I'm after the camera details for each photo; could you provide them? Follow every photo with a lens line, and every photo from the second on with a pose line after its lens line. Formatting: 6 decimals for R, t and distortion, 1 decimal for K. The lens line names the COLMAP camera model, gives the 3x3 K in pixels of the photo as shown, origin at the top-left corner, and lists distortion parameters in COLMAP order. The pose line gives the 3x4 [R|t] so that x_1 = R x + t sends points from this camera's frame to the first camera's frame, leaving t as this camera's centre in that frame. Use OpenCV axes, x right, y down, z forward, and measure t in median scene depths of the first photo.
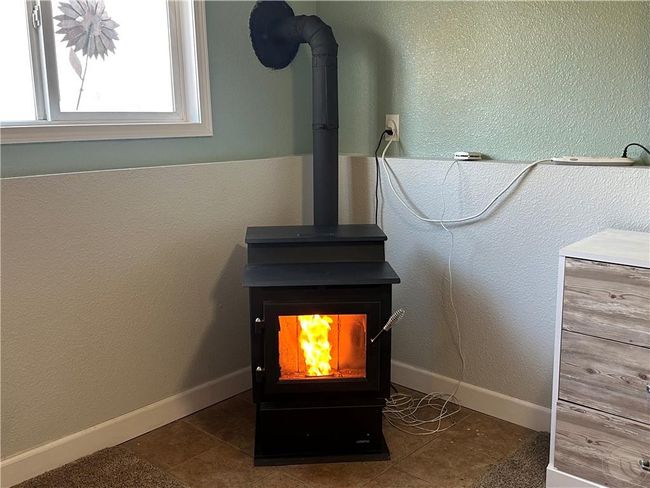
lens RADIAL K [[672.5, 0, 324.2], [0, 672.5, 245.1], [0, 0, 1]] dist [0.105192, 0.000000]
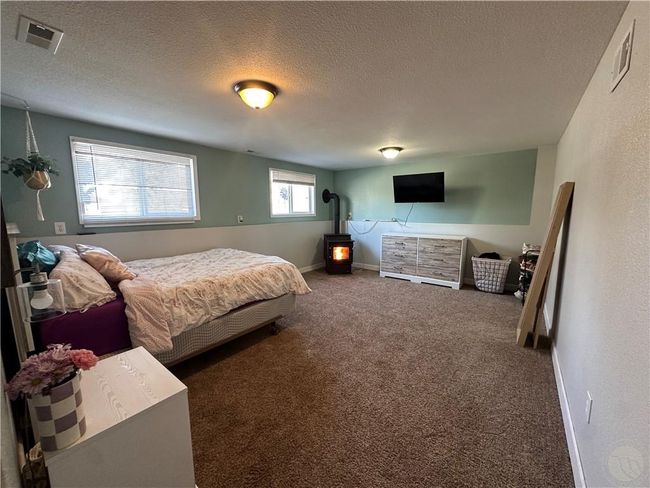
lens RADIAL K [[259.5, 0, 325.8], [0, 259.5, 244.5], [0, 0, 1]] dist [-0.004481, -0.000053]
pose [[0.996985, -0.003586, 0.077518, -0.241878], [0.009398, 0.997159, -0.074743, 0.197189], [-0.077029, 0.075246, 0.994185, -0.931796]]
